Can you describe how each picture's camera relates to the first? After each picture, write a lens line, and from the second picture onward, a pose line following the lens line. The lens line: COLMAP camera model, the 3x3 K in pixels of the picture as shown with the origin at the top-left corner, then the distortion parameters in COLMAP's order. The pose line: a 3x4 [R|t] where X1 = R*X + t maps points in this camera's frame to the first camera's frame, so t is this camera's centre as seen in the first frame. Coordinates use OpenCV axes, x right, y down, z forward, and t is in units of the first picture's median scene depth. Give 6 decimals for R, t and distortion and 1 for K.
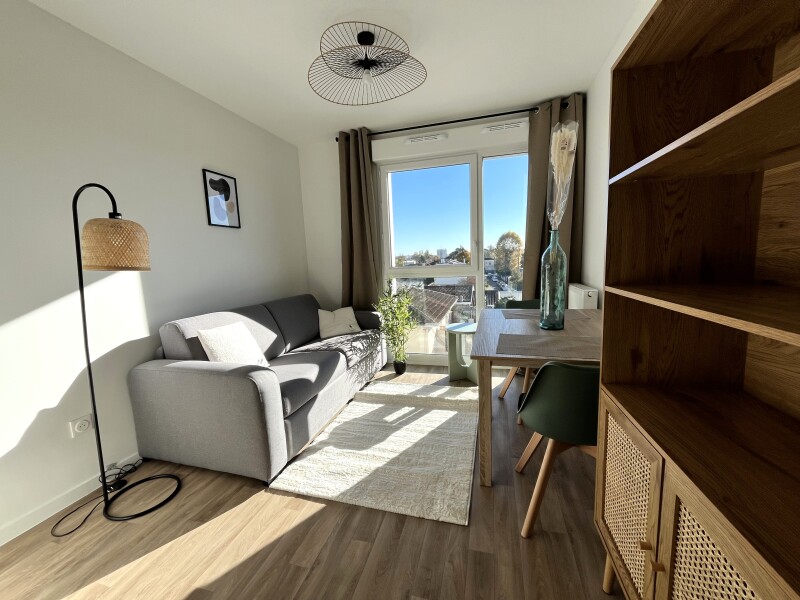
lens RADIAL K [[324.3, 0, 395.8], [0, 324.3, 298.0], [0, 0, 1]] dist [-0.001945, 0.000391]
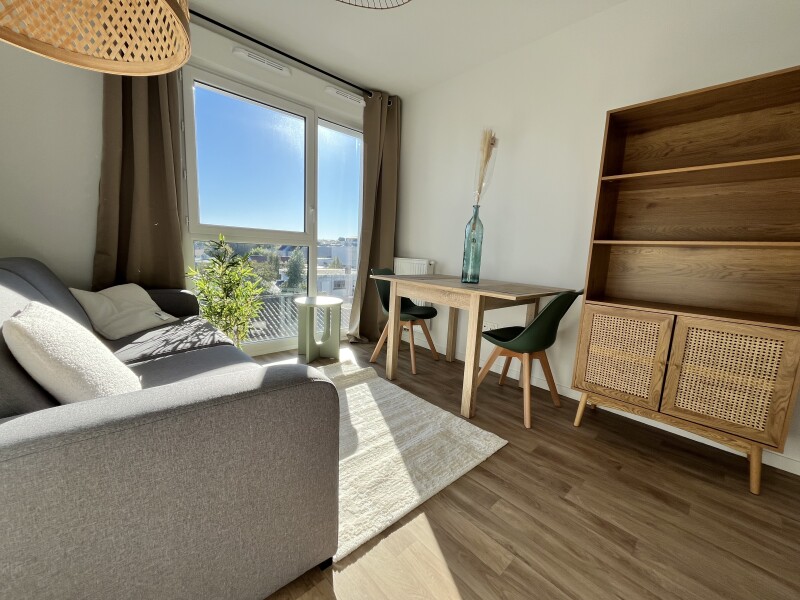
lens RADIAL K [[324.3, 0, 394.3], [0, 324.3, 302.4], [0, 0, 1]] dist [-0.001945, 0.000391]
pose [[0.517709, -0.062980, 0.853236, -0.819098], [0.034007, 0.998014, 0.053032, 0.095025], [-0.854881, 0.001561, 0.518822, 0.621688]]
